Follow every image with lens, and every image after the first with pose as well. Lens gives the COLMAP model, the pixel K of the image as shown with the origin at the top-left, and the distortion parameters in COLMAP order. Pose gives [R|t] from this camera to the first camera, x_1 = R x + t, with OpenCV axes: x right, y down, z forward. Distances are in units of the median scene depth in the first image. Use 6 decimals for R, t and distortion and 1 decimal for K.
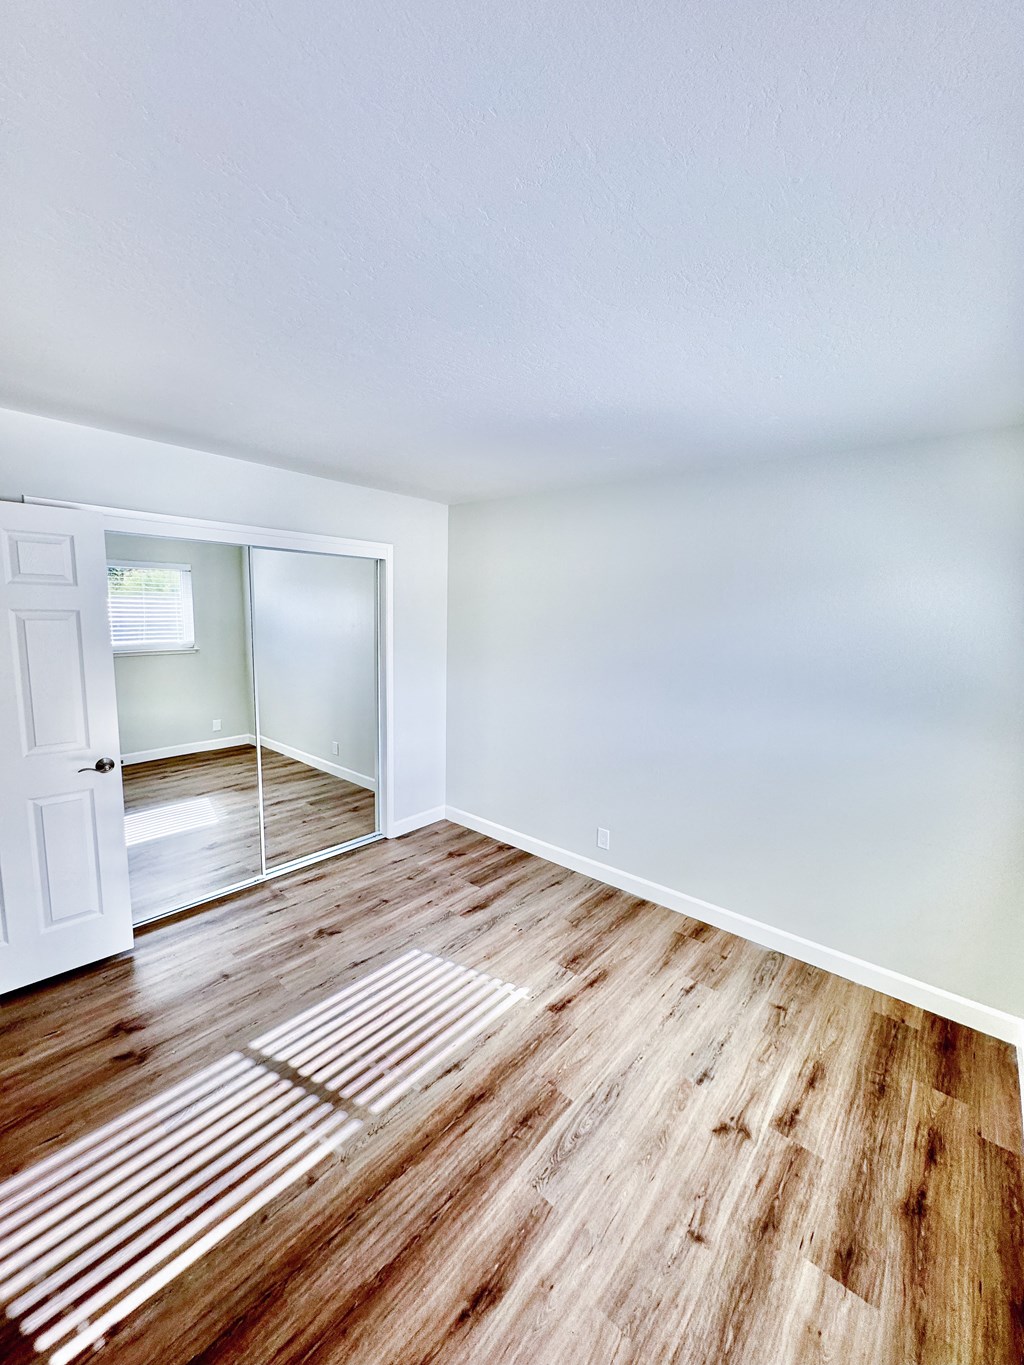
lens RADIAL K [[543.8, 0, 512.0], [0, 543.8, 682.5], [0, 0, 1]] dist [-0.000783, 0.000414]
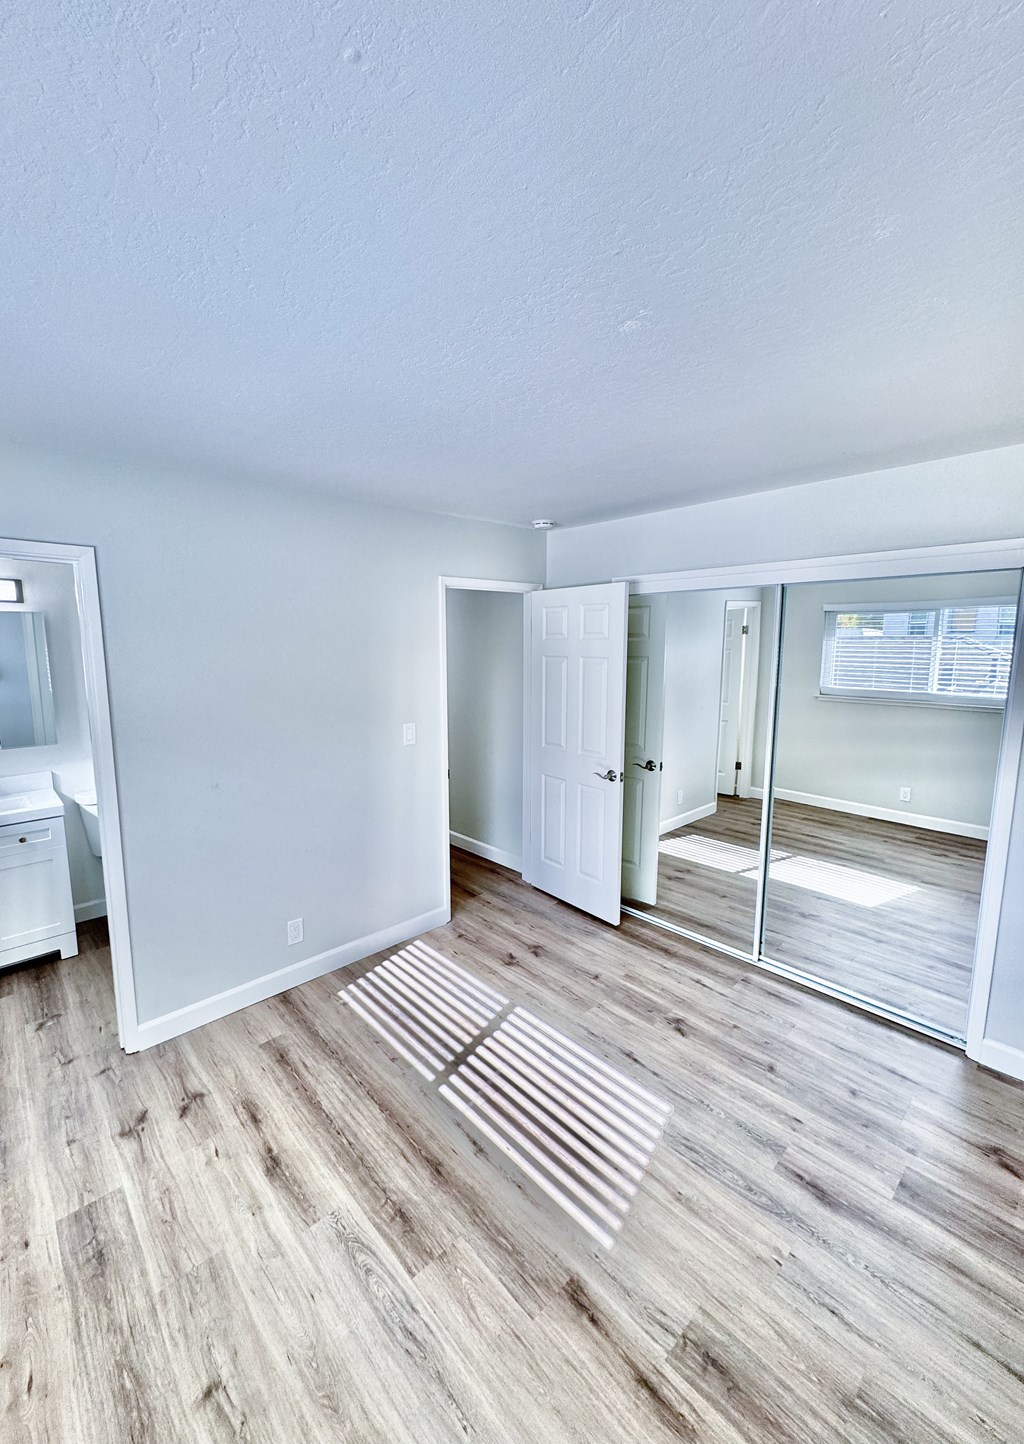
lens RADIAL K [[575.7, 0, 482.8], [0, 575.7, 719.7], [0, 0, 1]] dist [0.000375, 0.000100]
pose [[-0.127927, 0.107254, -0.985967, 0.800967], [-0.133262, 0.983261, 0.124250, -0.139371], [0.982790, 0.147287, -0.111493, 1.027550]]
